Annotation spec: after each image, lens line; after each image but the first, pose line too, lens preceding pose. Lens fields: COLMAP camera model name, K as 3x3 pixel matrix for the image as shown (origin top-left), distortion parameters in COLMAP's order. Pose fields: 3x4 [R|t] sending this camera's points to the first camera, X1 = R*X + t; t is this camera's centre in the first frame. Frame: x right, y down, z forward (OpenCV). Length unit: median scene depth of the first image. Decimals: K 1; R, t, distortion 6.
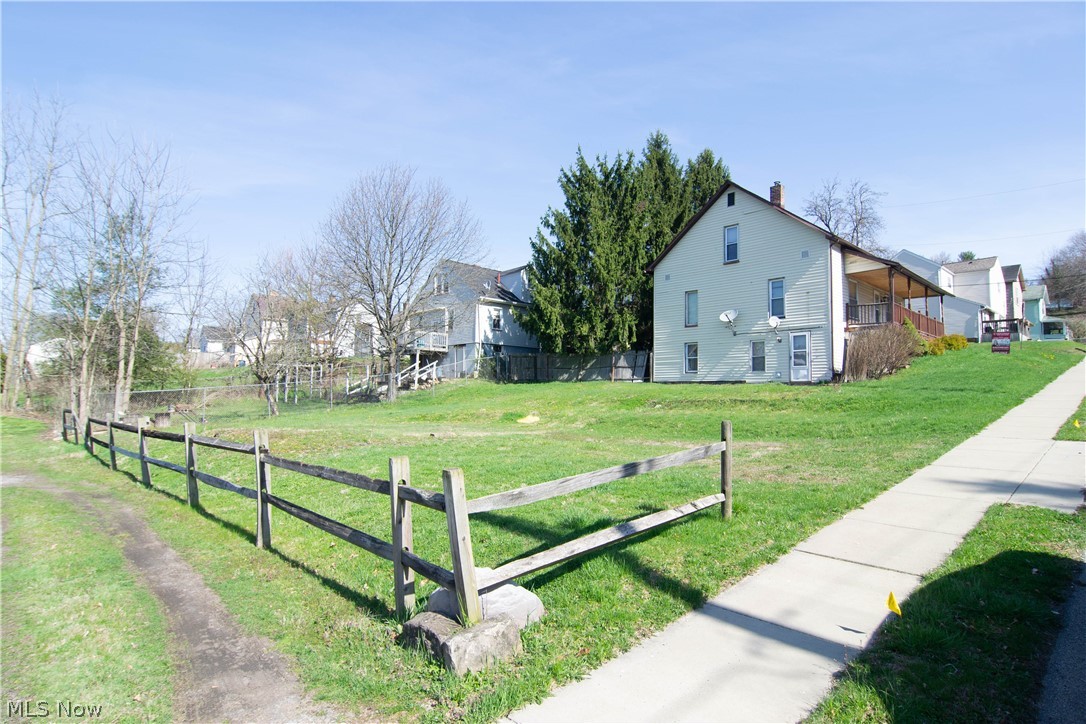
lens RADIAL K [[591.2, 0, 521.6], [0, 591.2, 373.9], [0, 0, 1]] dist [-0.010245, -0.002245]
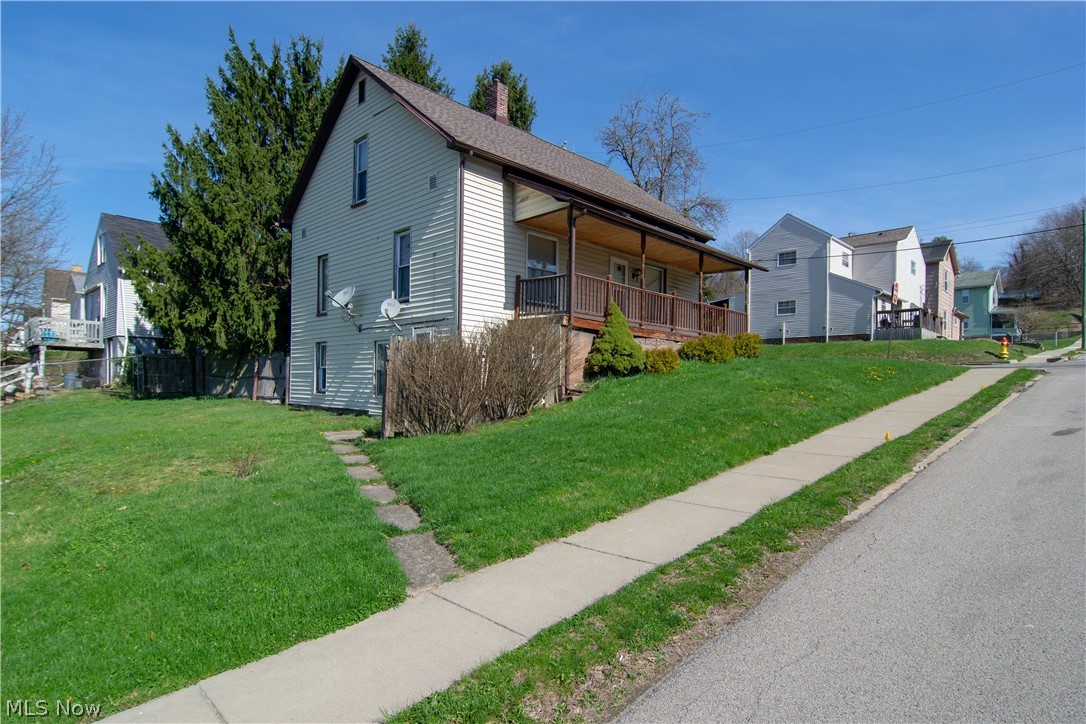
lens RADIAL K [[591.2, 0, 542.7], [0, 591.2, 399.0], [0, 0, 1]] dist [-0.010245, -0.002245]
pose [[0.999297, 0.005683, 0.037061, 0.406111], [-0.008116, 0.997799, 0.065820, -0.030383], [-0.036605, -0.066075, 0.997143, 0.322259]]
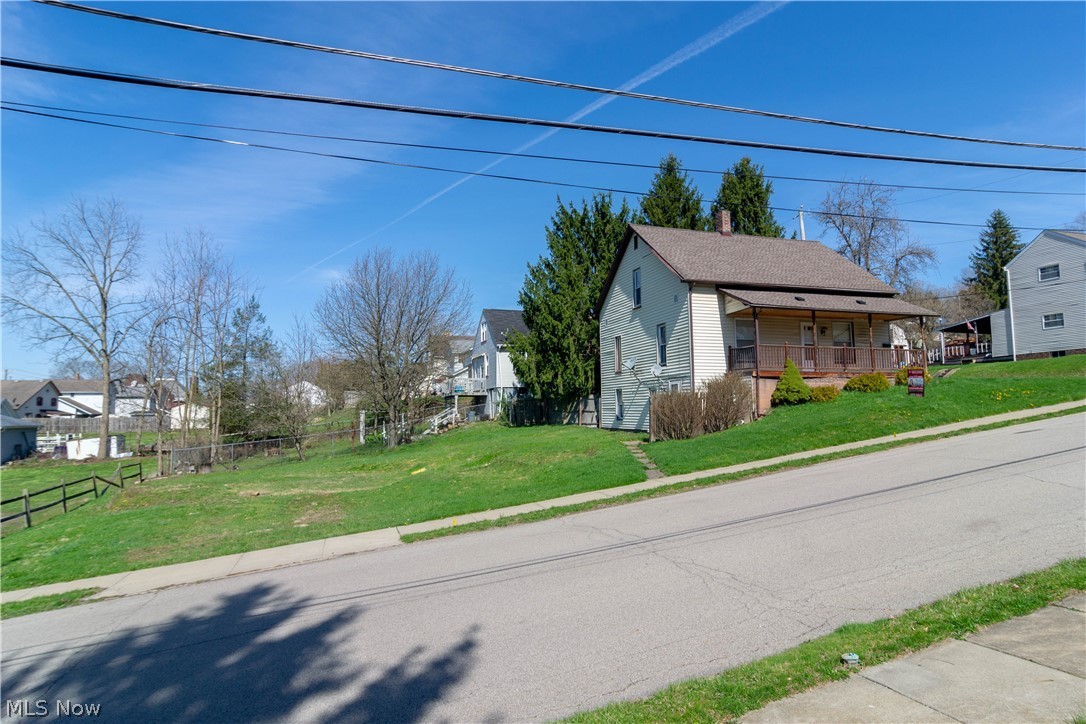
lens RADIAL K [[632.4, 0, 540.5], [0, 632.4, 358.9], [0, 0, 1]] dist [-0.038451, 0.002648]
pose [[0.902208, -0.061828, -0.426847, 0.513962], [0.046716, 0.997858, -0.045797, -0.050469], [0.428764, 0.021378, 0.903163, -0.004990]]
